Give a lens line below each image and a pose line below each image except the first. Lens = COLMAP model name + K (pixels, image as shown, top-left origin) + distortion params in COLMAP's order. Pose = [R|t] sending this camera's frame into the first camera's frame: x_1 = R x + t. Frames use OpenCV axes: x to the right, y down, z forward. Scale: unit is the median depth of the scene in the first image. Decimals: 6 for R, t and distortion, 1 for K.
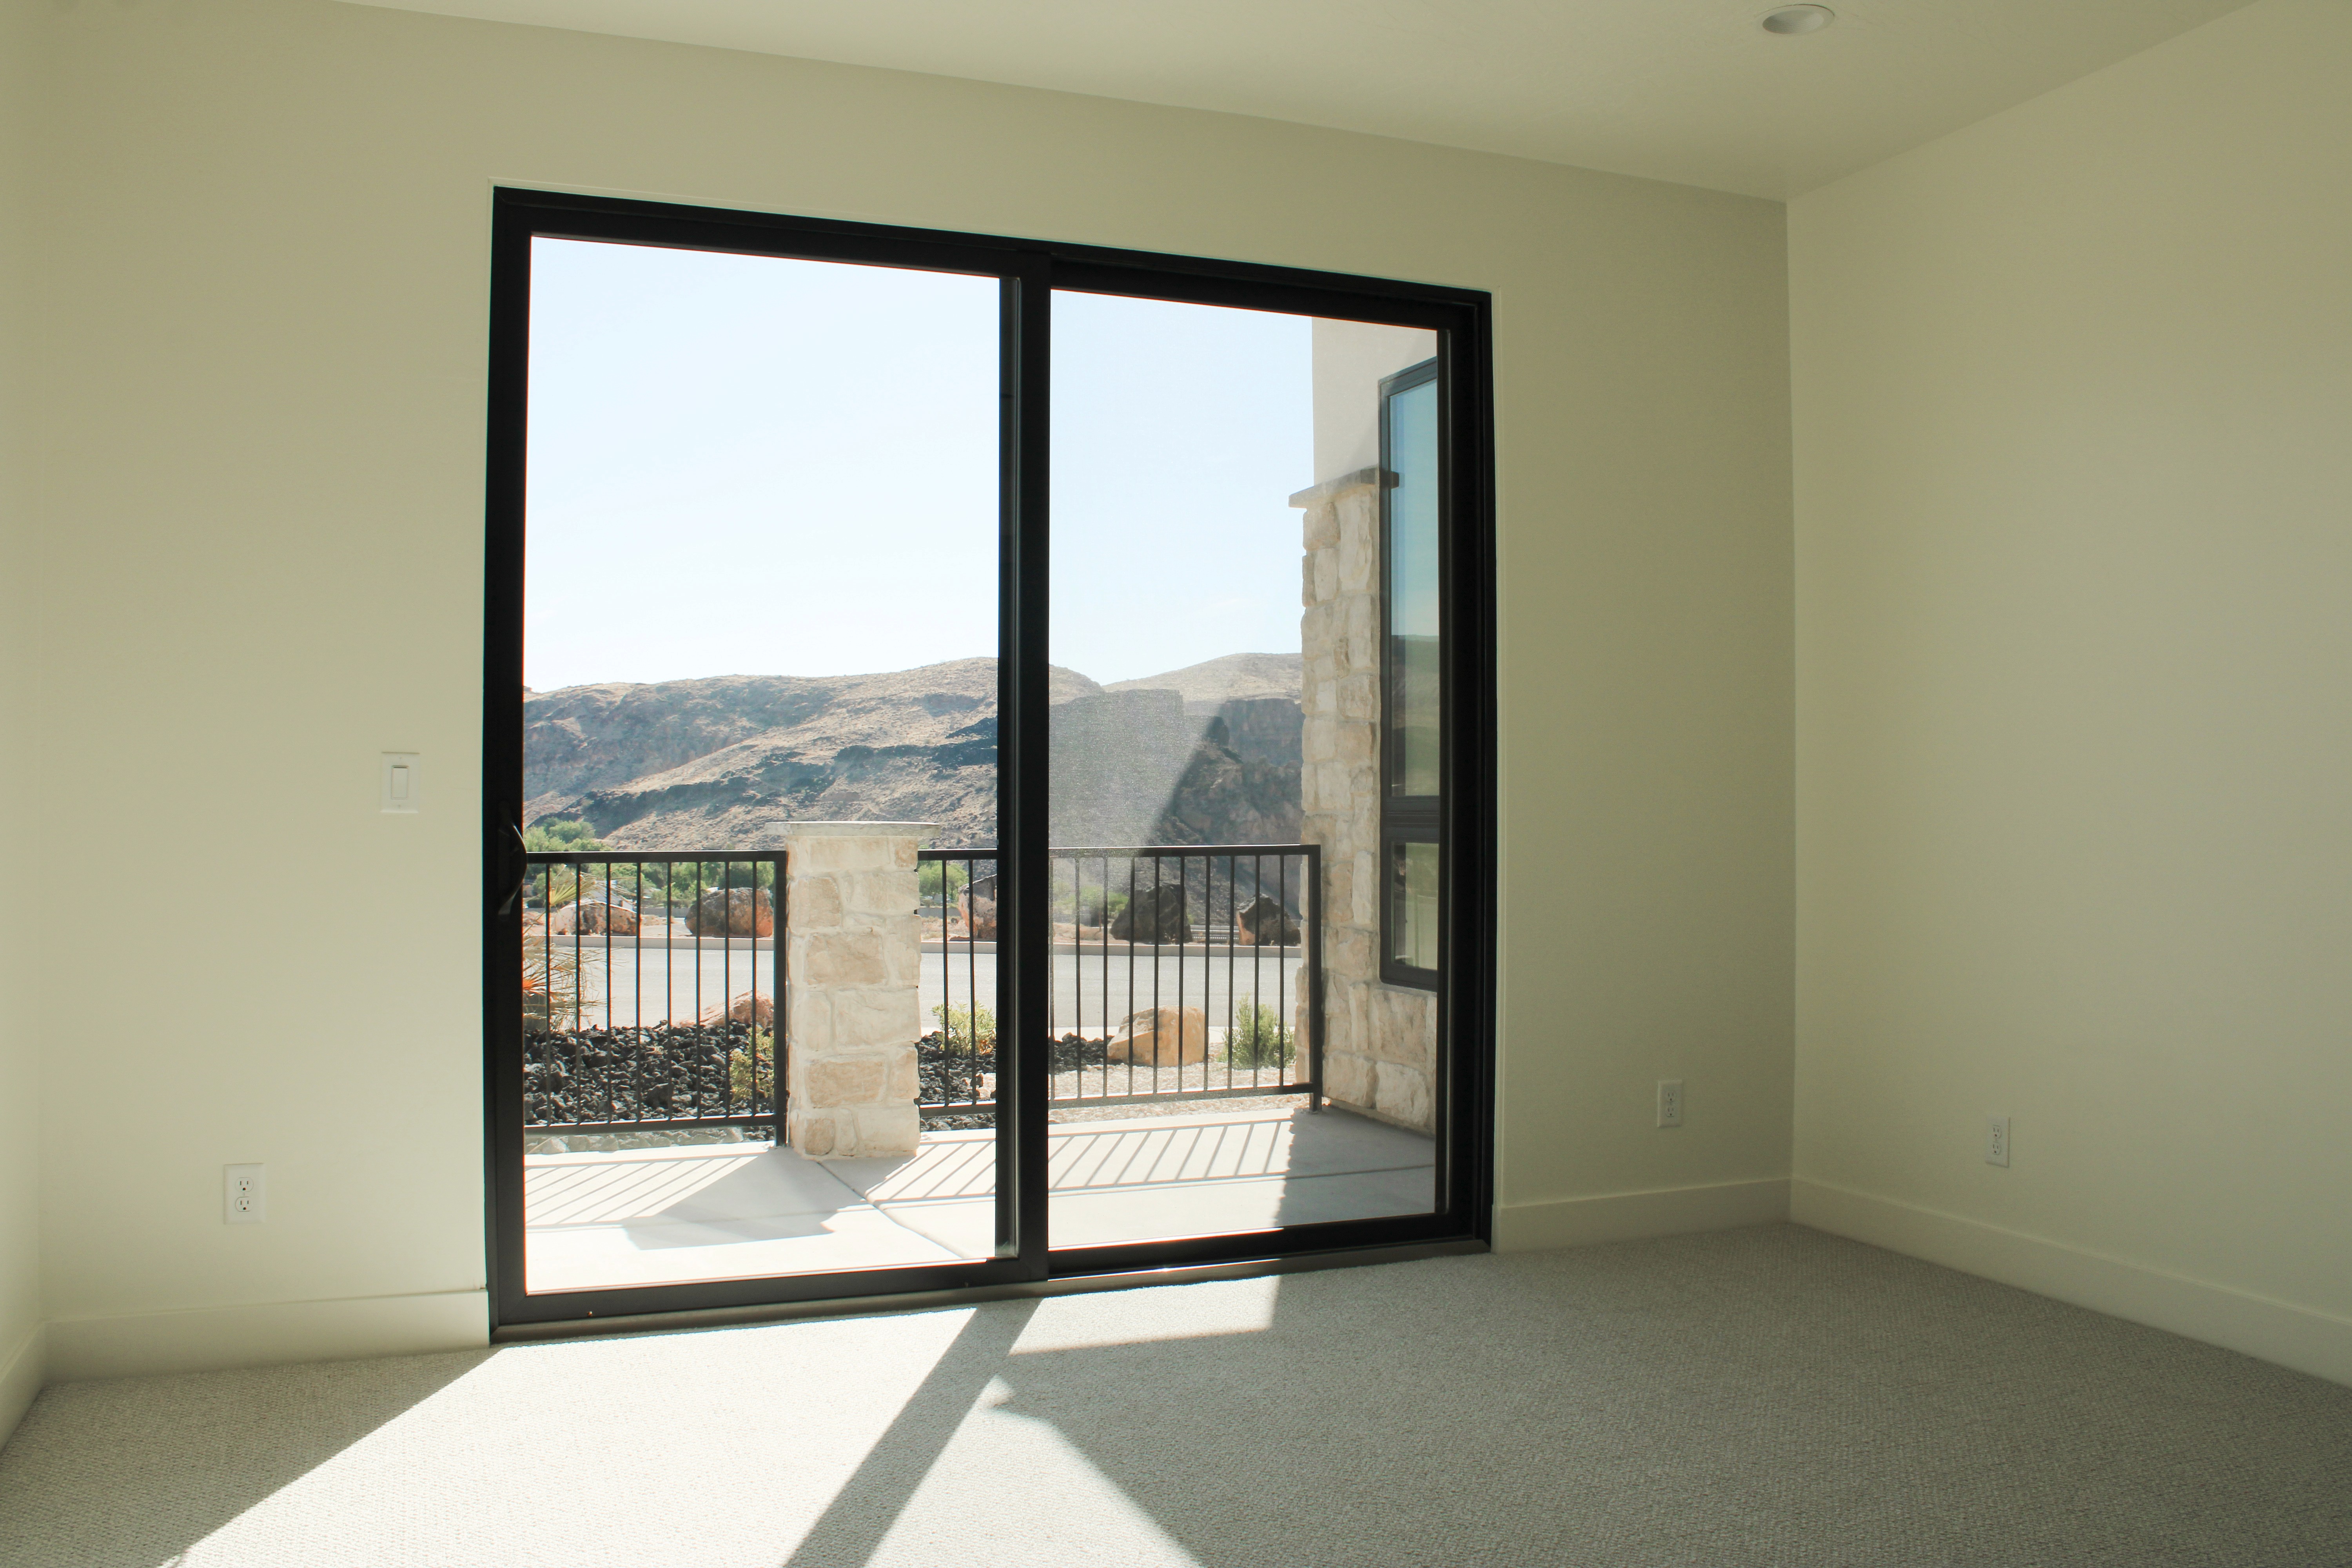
lens RADIAL K [[1985.2, 0, 1182.9], [0, 1985.2, 783.4], [0, 0, 1]] dist [-0.159952, 0.132610]
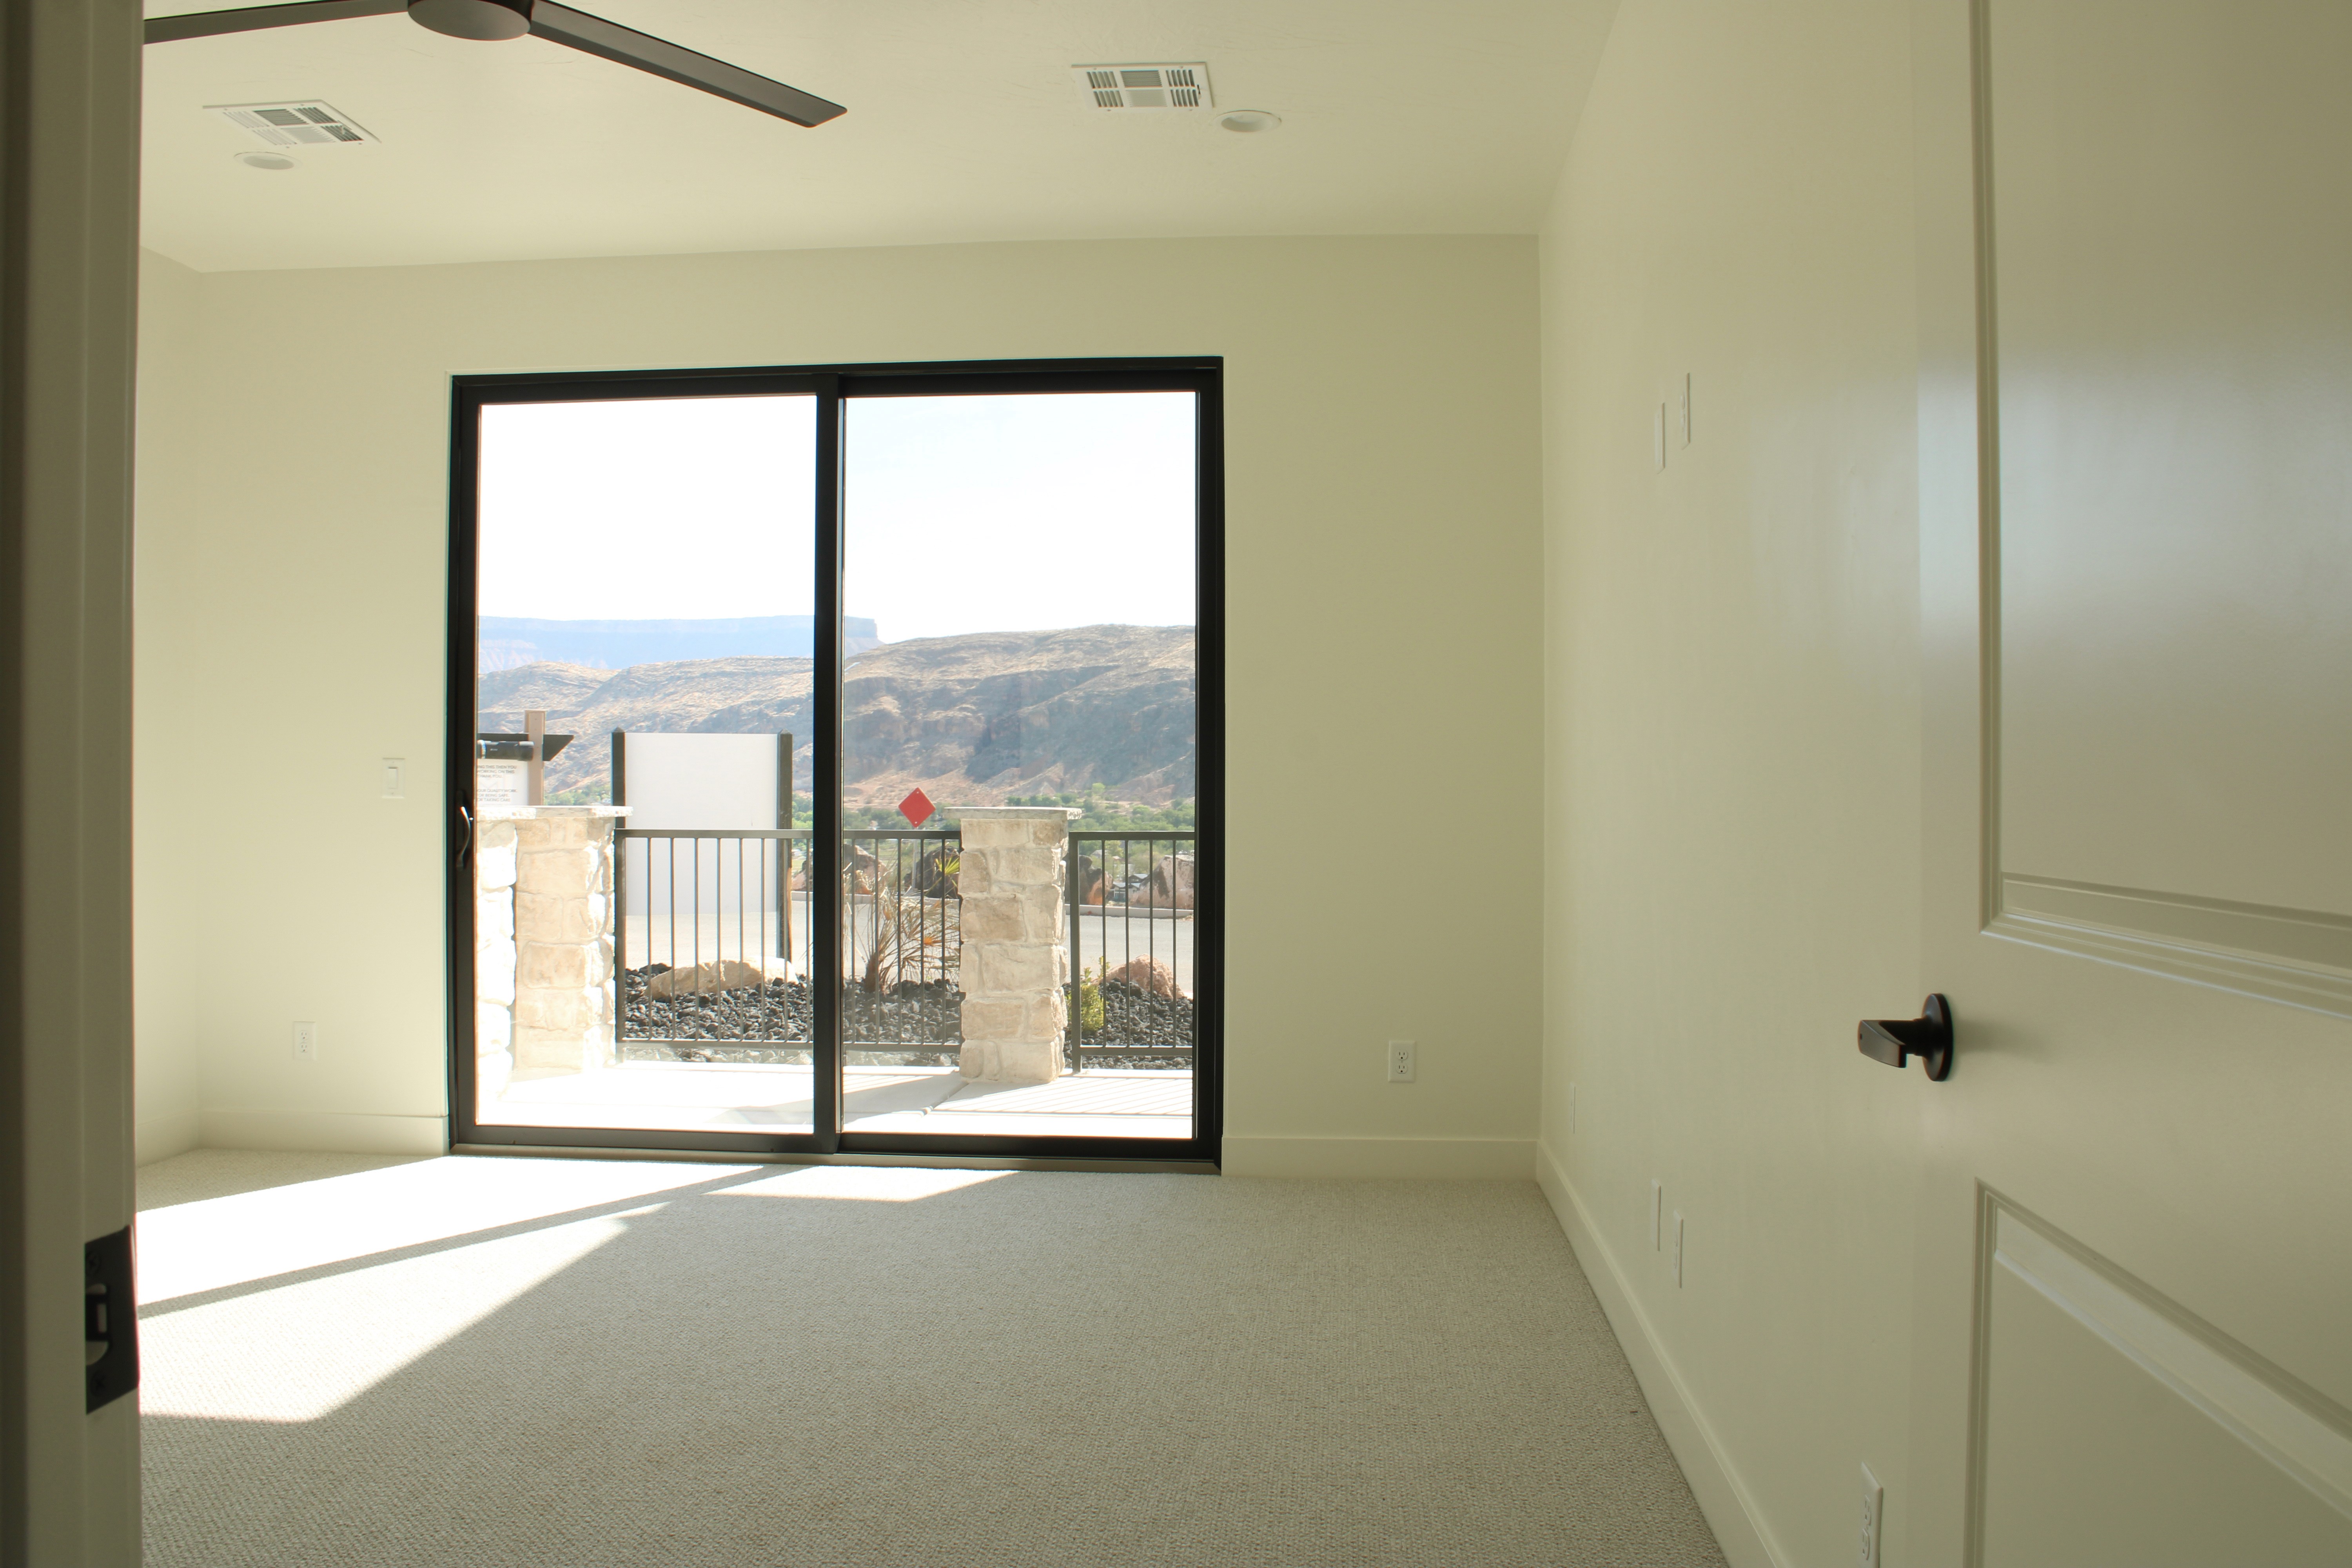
lens RADIAL K [[1985.2, 0, 1182.6], [0, 1985.2, 790.7], [0, 0, 1]] dist [-0.159952, 0.132610]
pose [[0.896741, 0.002023, -0.442552, 0.579438], [0.001810, 0.999964, 0.008239, -0.001177], [0.442553, -0.008189, 0.896705, -0.062891]]
